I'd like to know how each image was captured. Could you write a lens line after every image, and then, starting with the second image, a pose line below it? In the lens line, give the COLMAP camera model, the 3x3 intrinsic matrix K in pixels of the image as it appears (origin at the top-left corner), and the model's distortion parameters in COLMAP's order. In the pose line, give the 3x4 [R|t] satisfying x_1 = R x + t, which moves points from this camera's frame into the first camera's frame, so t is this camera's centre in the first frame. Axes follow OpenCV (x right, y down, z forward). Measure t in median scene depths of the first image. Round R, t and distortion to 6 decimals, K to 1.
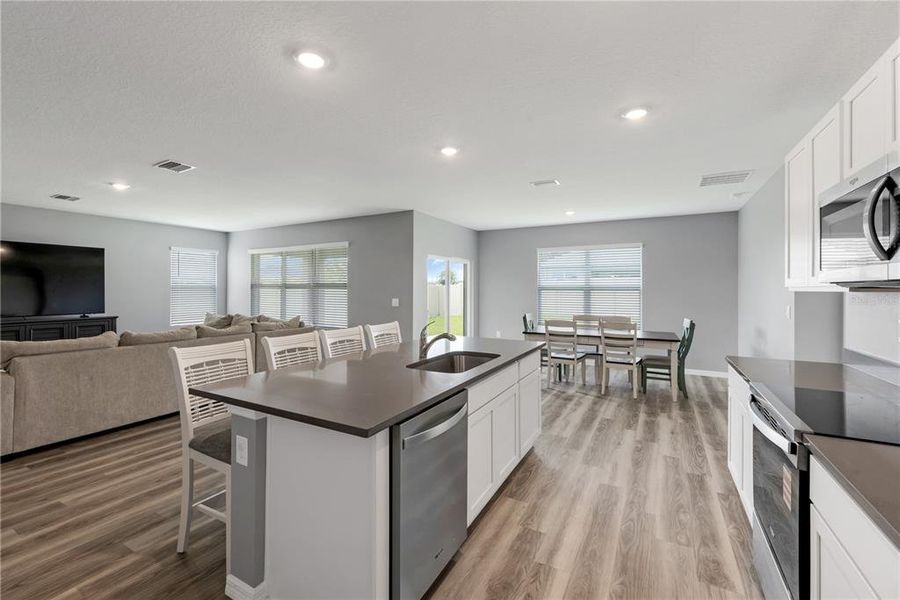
lens RADIAL K [[384.0, 0, 447.0], [0, 384.0, 286.0], [0, 0, 1]] dist [0.000458, -0.000124]
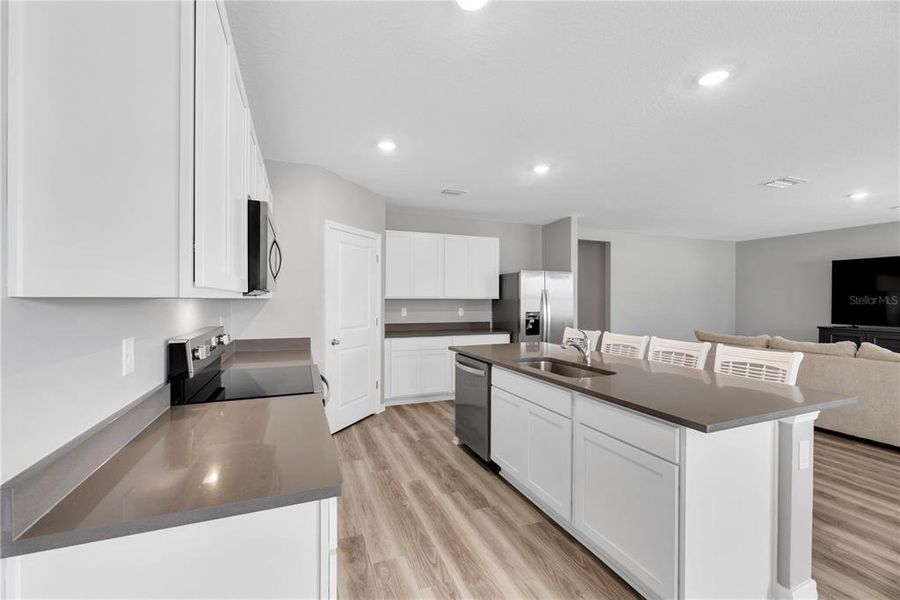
lens RADIAL K [[362.7, 0, 447.0], [0, 362.7, 302.4], [0, 0, 1]] dist [0.000533, 0.000023]
pose [[-0.621583, 0.006719, -0.783319, 0.715847], [0.002987, 0.999976, 0.006208, 0.006200], [0.783342, 0.001519, -0.621589, 0.994084]]
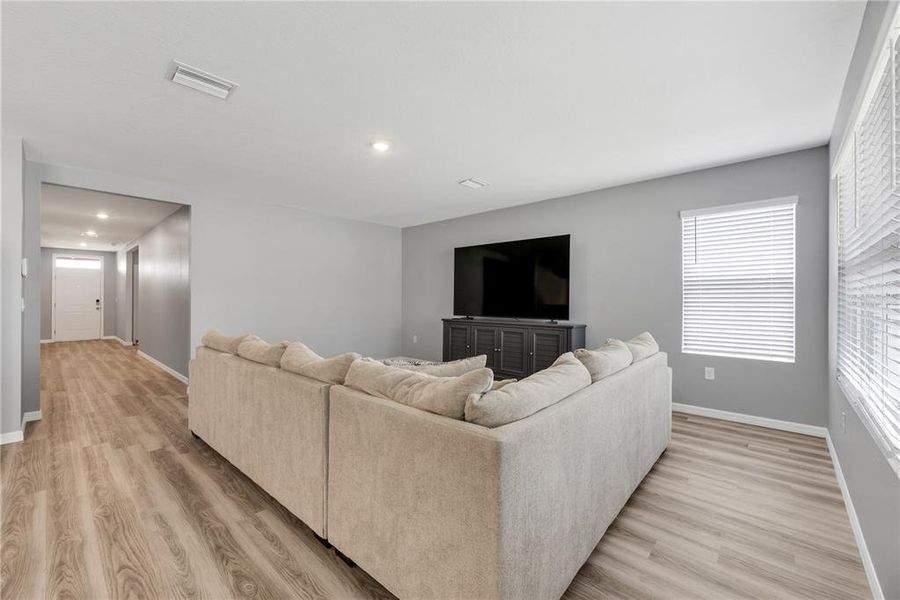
lens RADIAL K [[366.8, 0, 431.4], [0, 366.8, 298.5], [0, 0, 1]] dist [0.007401, 0.000136]
pose [[-0.245206, 0.000230, -0.969471, -0.237371], [0.005627, 0.999983, -0.001186, 0.048250], [0.969455, -0.005746, -0.245203, 1.671765]]
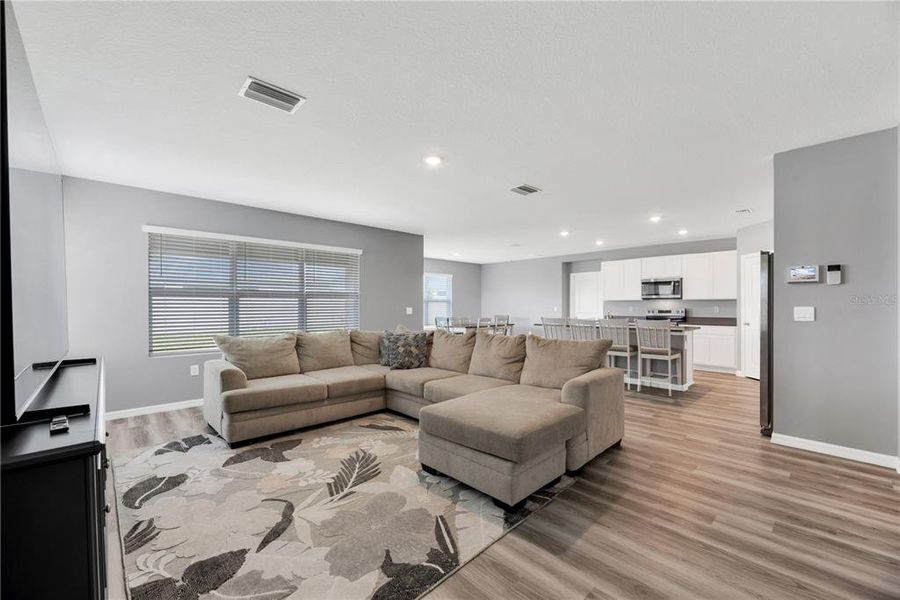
lens RADIAL K [[366.6, 0, 449.2], [0, 366.6, 304.2], [0, 0, 1]] dist [-0.002010, -0.000170]
pose [[0.297626, 0.002029, 0.954680, -2.039146], [-0.004129, 0.999991, -0.000838, 0.040297], [-0.954673, -0.003692, 0.297632, 0.983142]]
